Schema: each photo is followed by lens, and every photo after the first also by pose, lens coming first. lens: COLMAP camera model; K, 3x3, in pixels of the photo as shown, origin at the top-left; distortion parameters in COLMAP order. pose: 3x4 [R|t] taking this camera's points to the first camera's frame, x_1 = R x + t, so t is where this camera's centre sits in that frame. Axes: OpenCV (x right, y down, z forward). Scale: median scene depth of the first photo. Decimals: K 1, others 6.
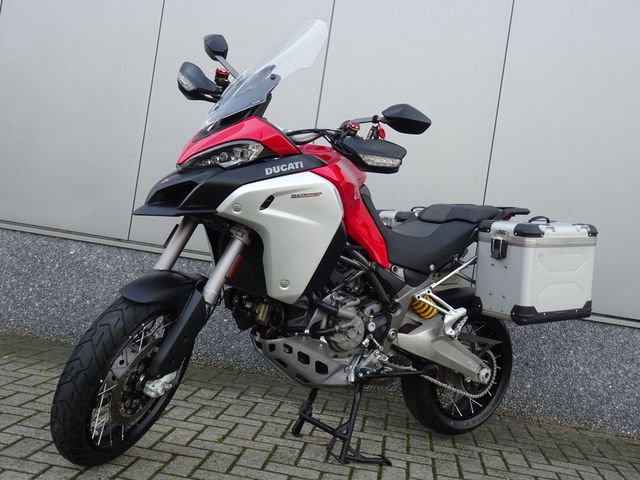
lens RADIAL K [[701.5, 0, 320.0], [0, 701.5, 240.0], [0, 0, 1]] dist [0.007494, 0.004333]
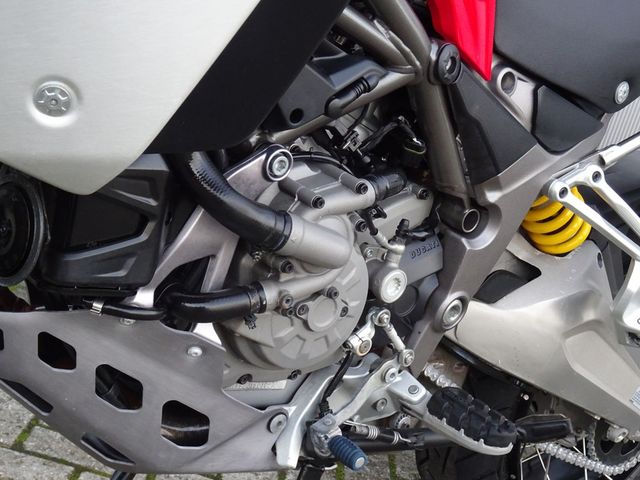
lens RADIAL K [[1081.7, 0, 320.0], [0, 1081.7, 240.0], [0, 0, 1]] dist [-0.002613, 0.150123]
pose [[0.981224, 0.132094, 0.140540, -0.013930], [-0.162091, 0.959672, 0.229687, 0.017352], [-0.104532, -0.248154, 0.963064, 0.622820]]
